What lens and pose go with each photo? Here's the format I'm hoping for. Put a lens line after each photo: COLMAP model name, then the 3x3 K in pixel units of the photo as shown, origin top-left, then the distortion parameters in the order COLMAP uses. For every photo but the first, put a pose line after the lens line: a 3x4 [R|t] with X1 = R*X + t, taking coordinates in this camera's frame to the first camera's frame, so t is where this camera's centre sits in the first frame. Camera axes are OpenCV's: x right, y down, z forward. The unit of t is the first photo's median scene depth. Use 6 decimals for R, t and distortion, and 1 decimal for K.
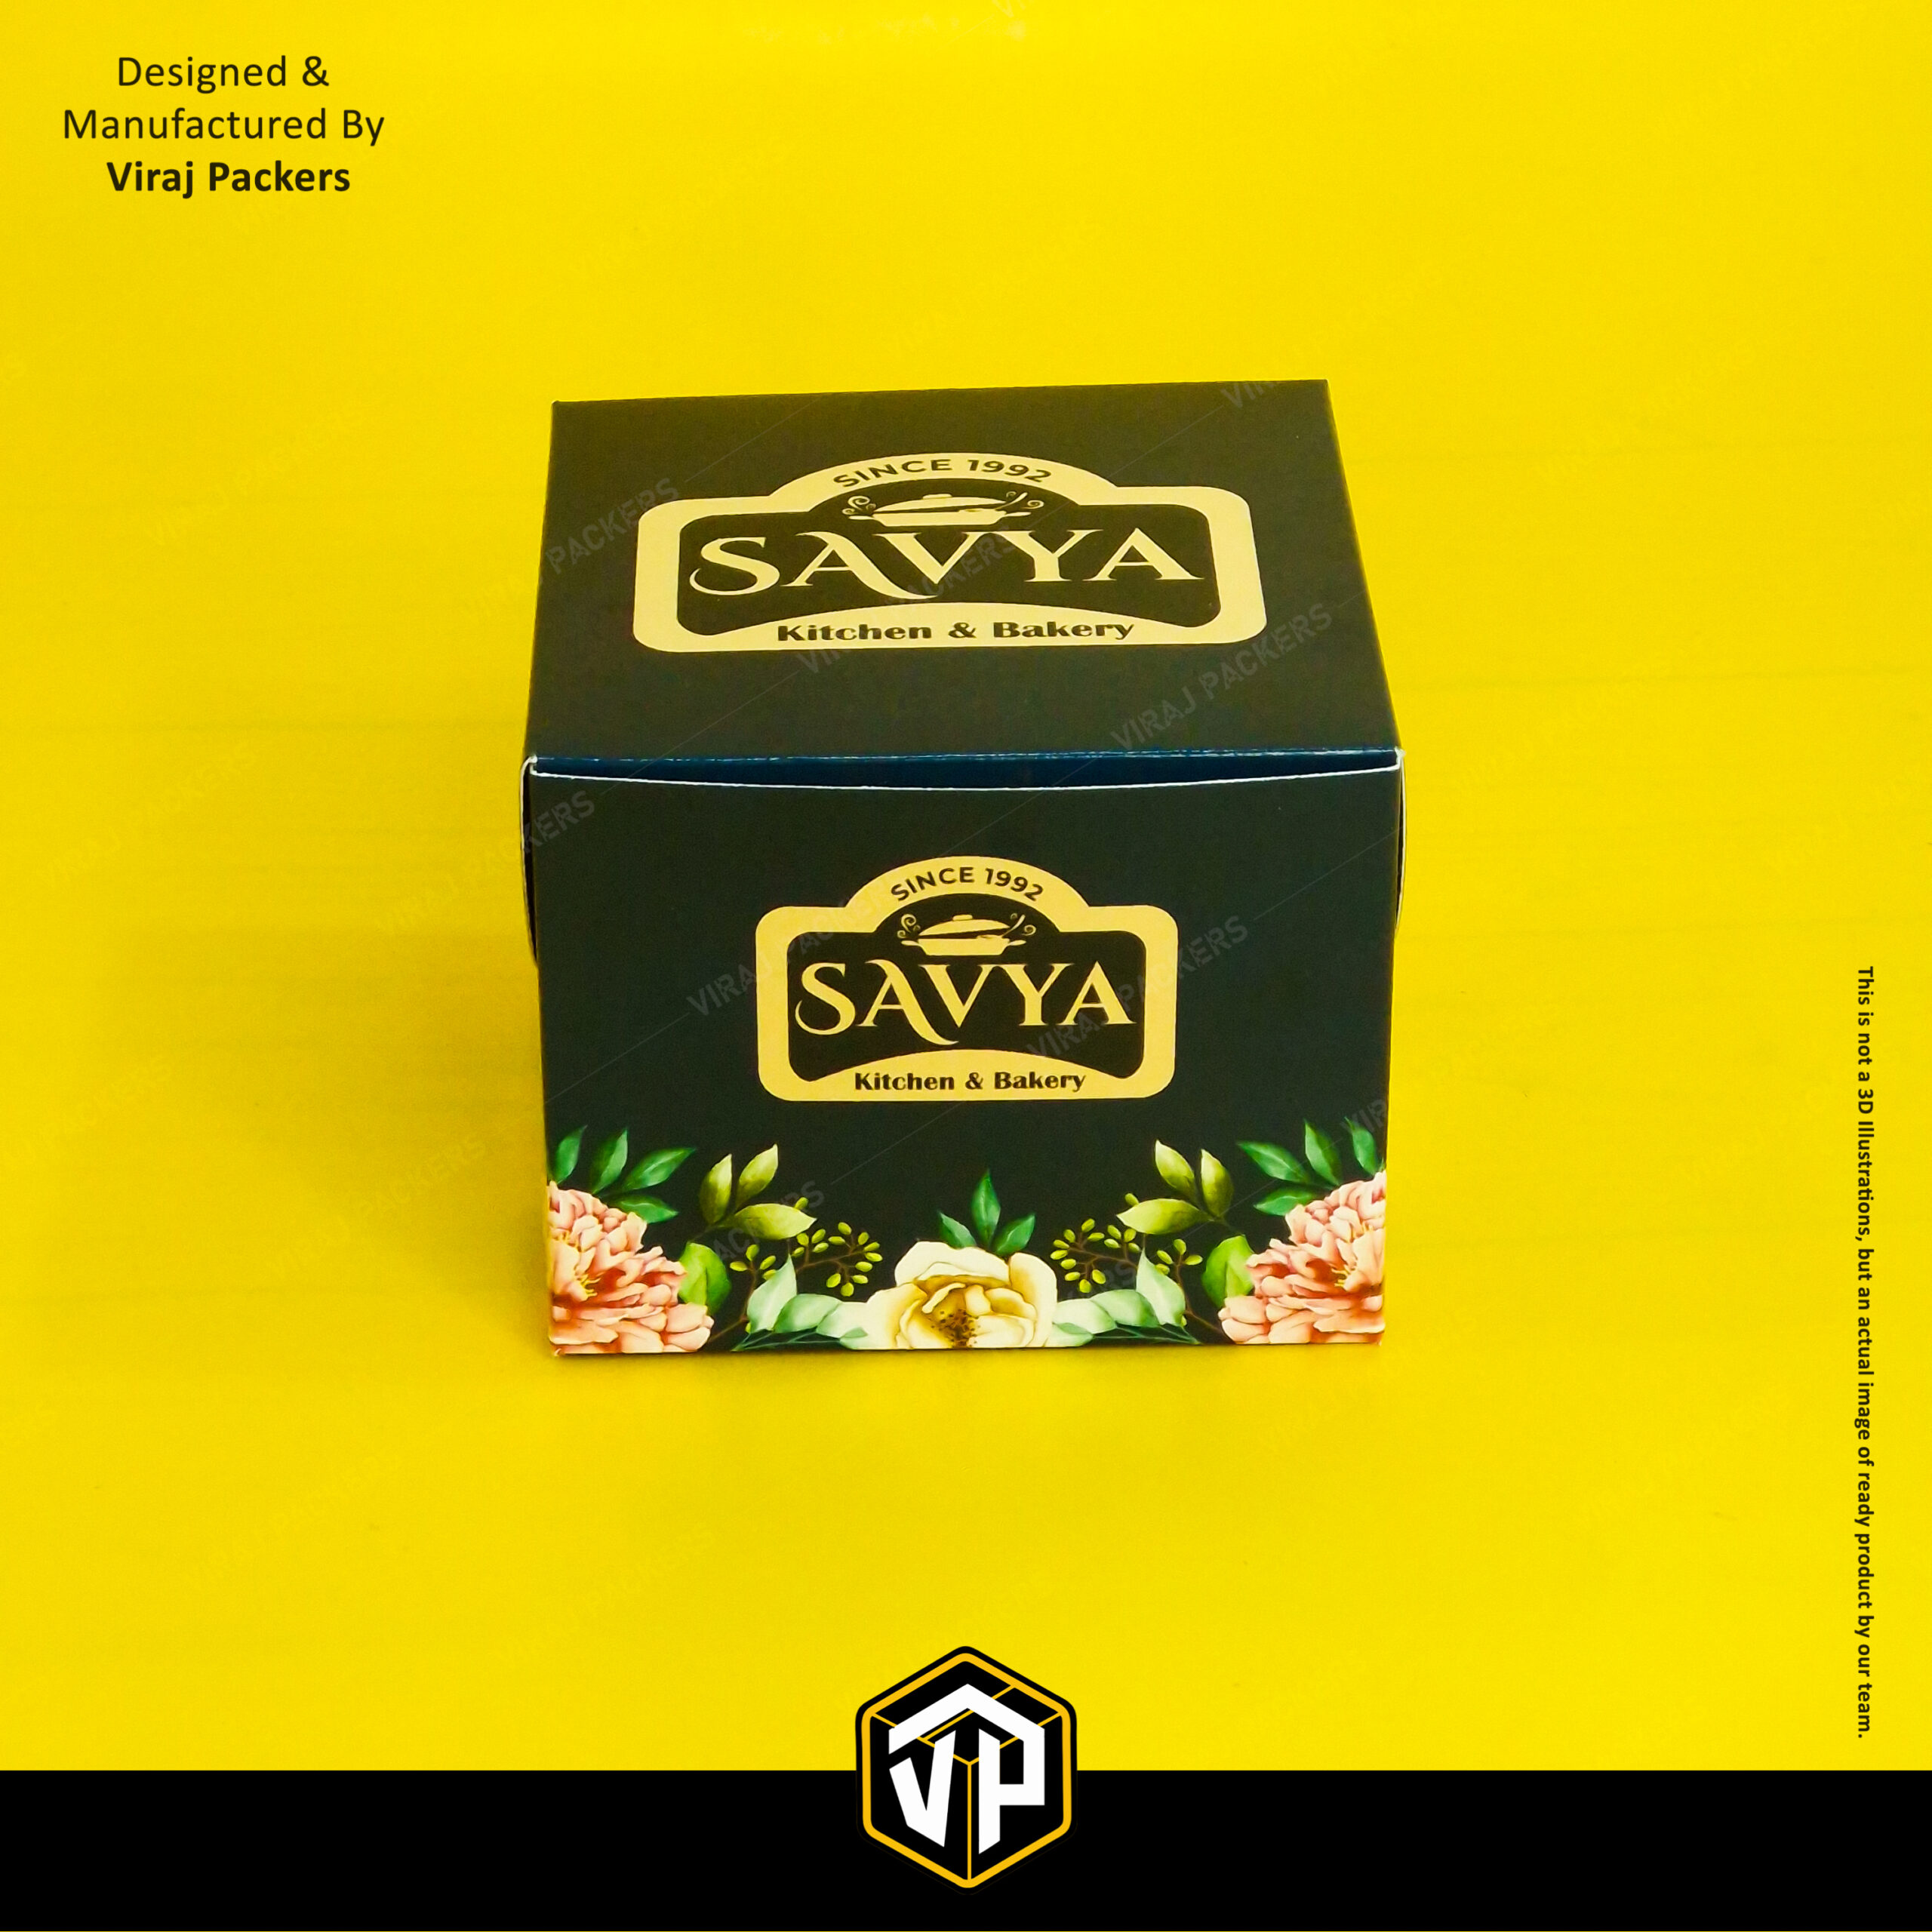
lens RADIAL K [[5523.4, 0, 966.0], [0, 5523.4, 966.0], [0, 0, 1]] dist [-0.220361, -0.668224]
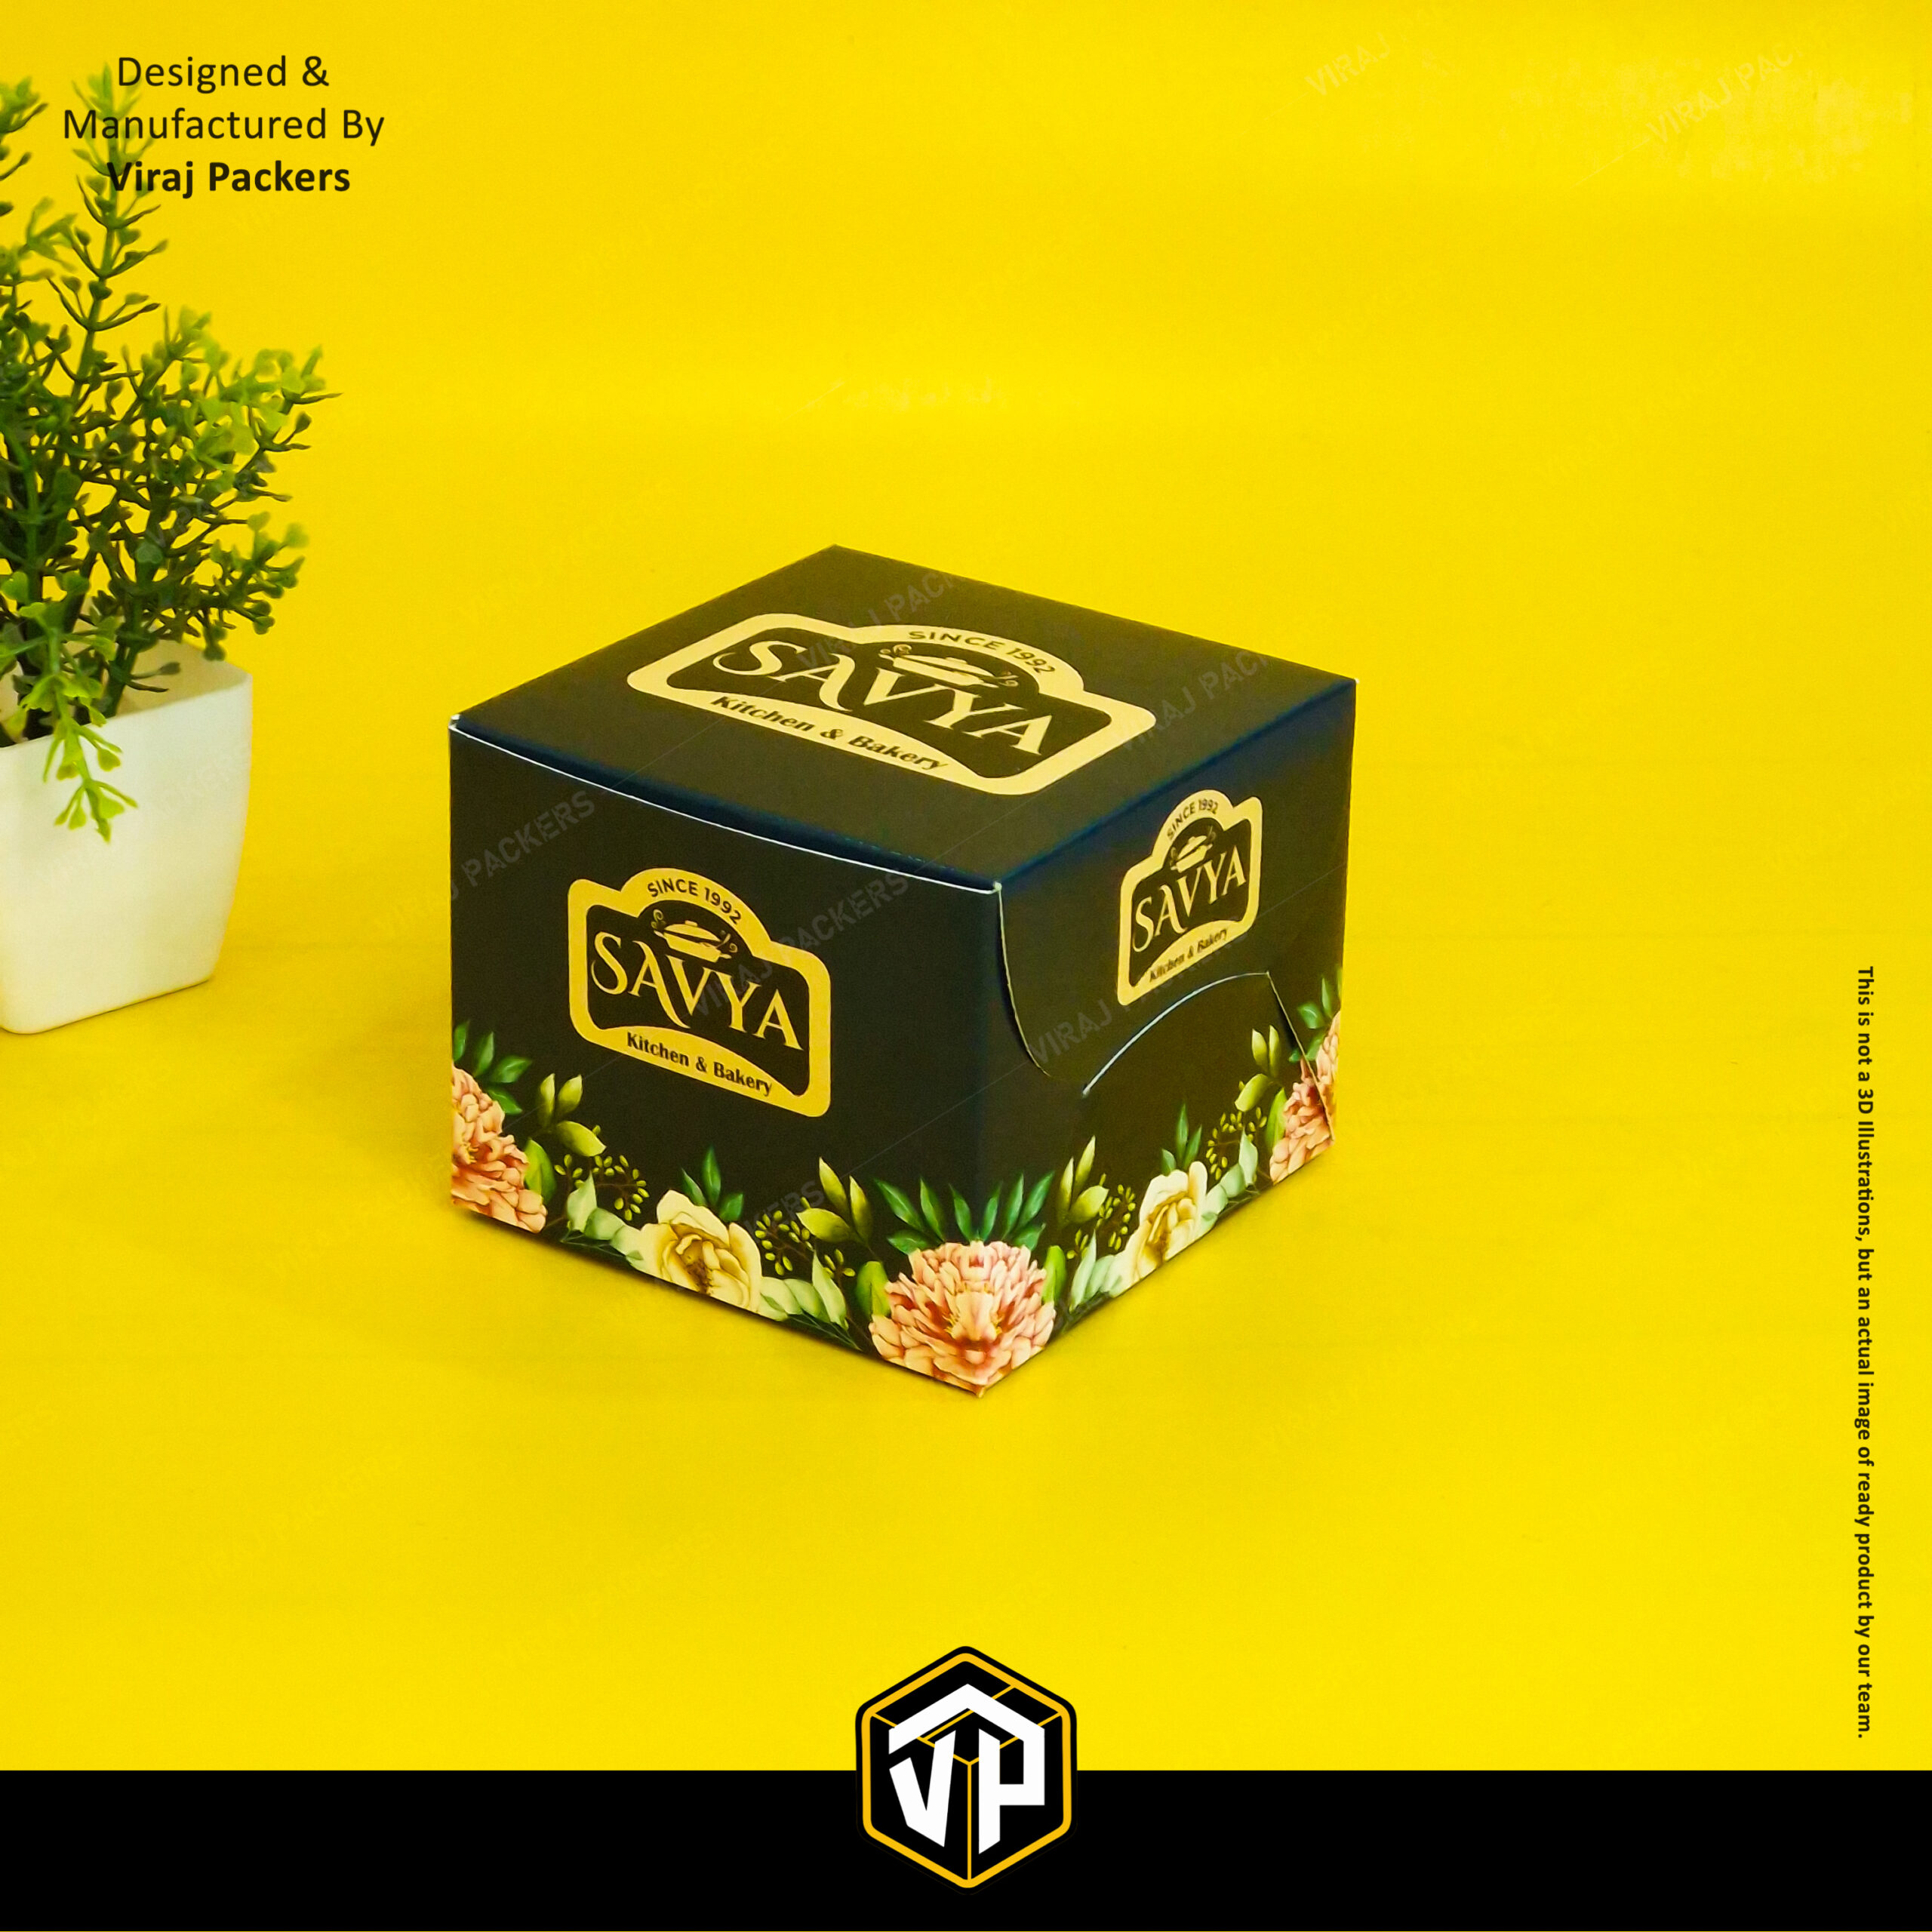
lens RADIAL K [[5523.4, 0, 966.0], [0, 5523.4, 966.0], [0, 0, 1]] dist [-0.220361, -0.668224]
pose [[0.809070, 0.266747, -0.523691, 0.694129], [-0.329674, 0.943659, -0.028664, 0.015524], [0.486540, 0.195839, 0.851426, -0.052588]]
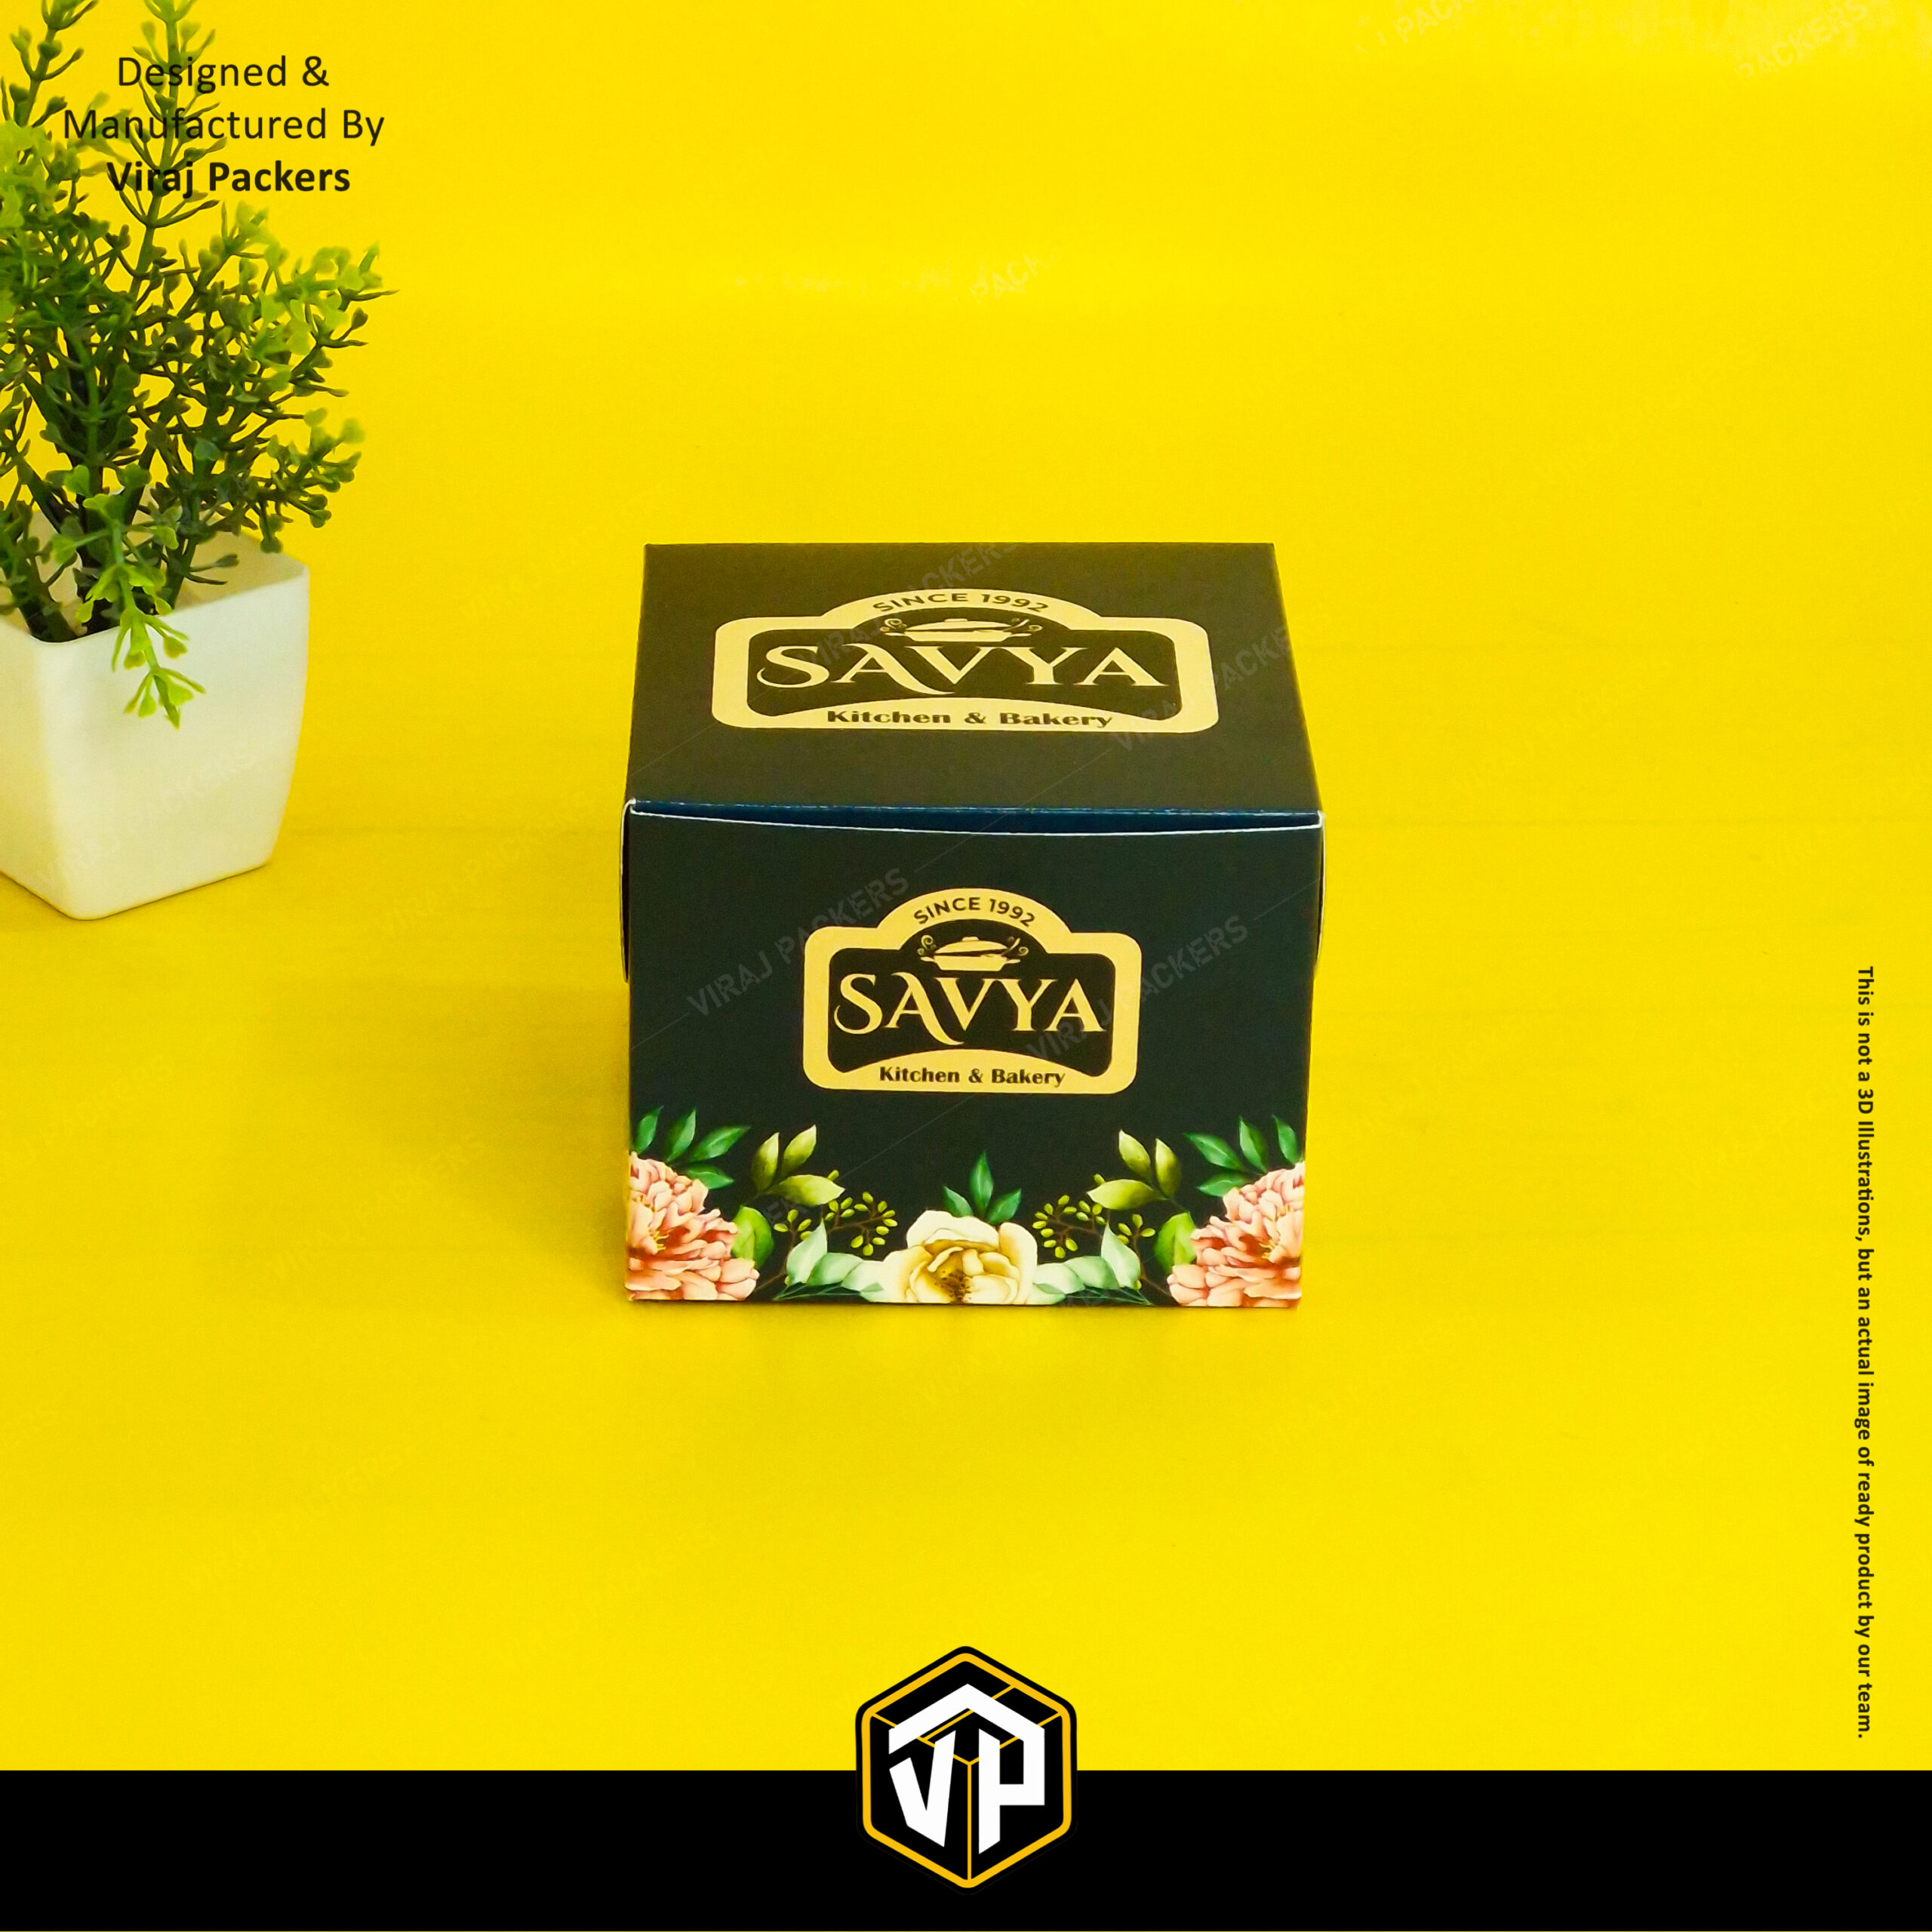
lens RADIAL K [[5523.4, 0, 966.0], [0, 5523.4, 966.0], [0, 0, 1]] dist [-0.220361, -0.668224]
pose [[0.999655, 0.025926, 0.004138, -0.006354], [-0.025562, 0.997087, -0.071860, 0.084123], [-0.005989, 0.071729, 0.997406, -0.241636]]
